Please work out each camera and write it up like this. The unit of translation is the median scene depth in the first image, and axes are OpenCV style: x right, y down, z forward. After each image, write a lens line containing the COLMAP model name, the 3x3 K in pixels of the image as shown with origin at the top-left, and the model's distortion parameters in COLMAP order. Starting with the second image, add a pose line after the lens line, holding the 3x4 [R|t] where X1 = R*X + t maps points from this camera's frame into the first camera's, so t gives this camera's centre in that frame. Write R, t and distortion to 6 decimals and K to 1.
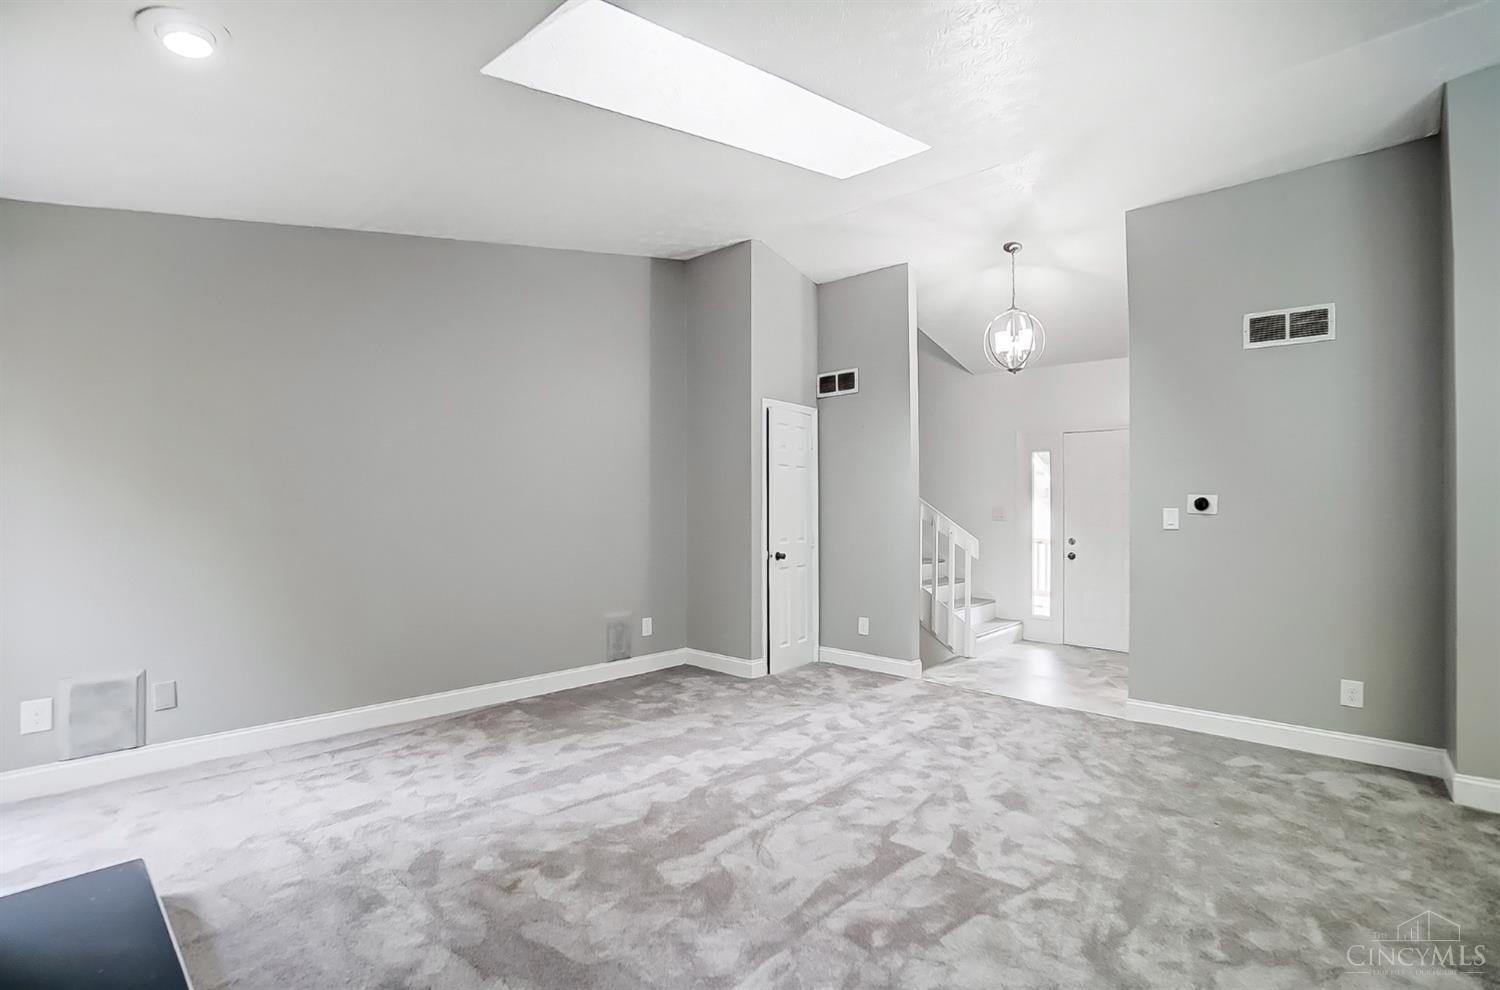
lens RADIAL K [[661.9, 0, 750.0], [0, 661.9, 495.0], [0, 0, 1]] dist [-0.034448, 0.000291]
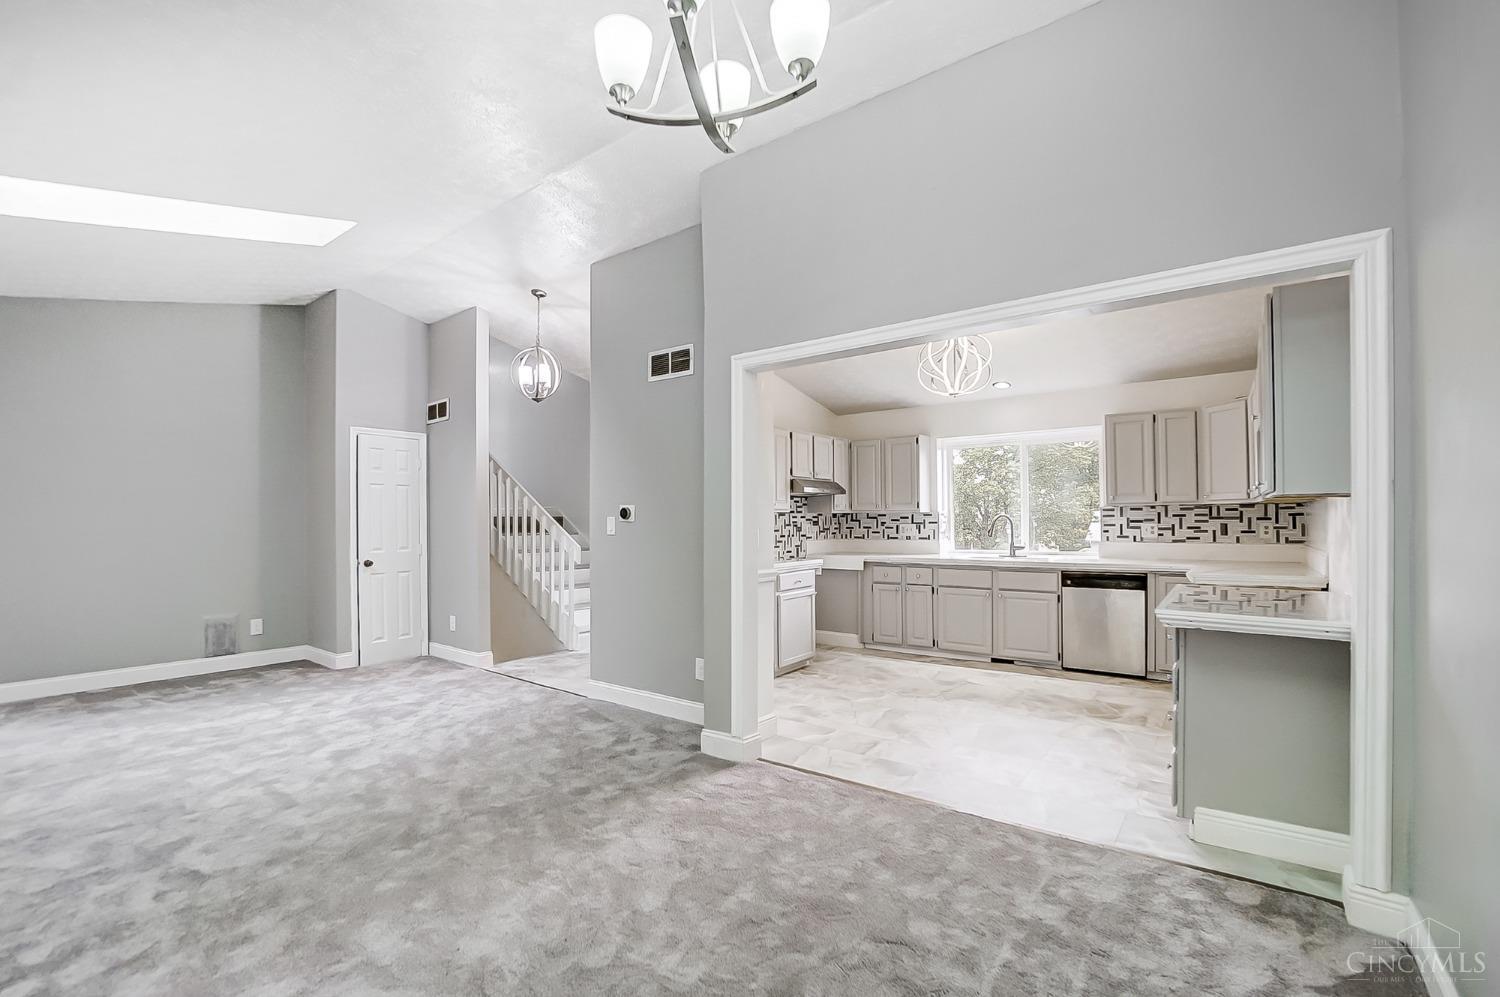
lens RADIAL K [[658.2, 0, 750.6], [0, 658.2, 509.1], [0, 0, 1]] dist [-0.054925, 0.022129]
pose [[0.998896, -0.017290, 0.043682, 0.694393], [0.017032, 0.999835, 0.006275, 0.002111], [-0.043783, -0.005524, 0.999026, -0.161967]]
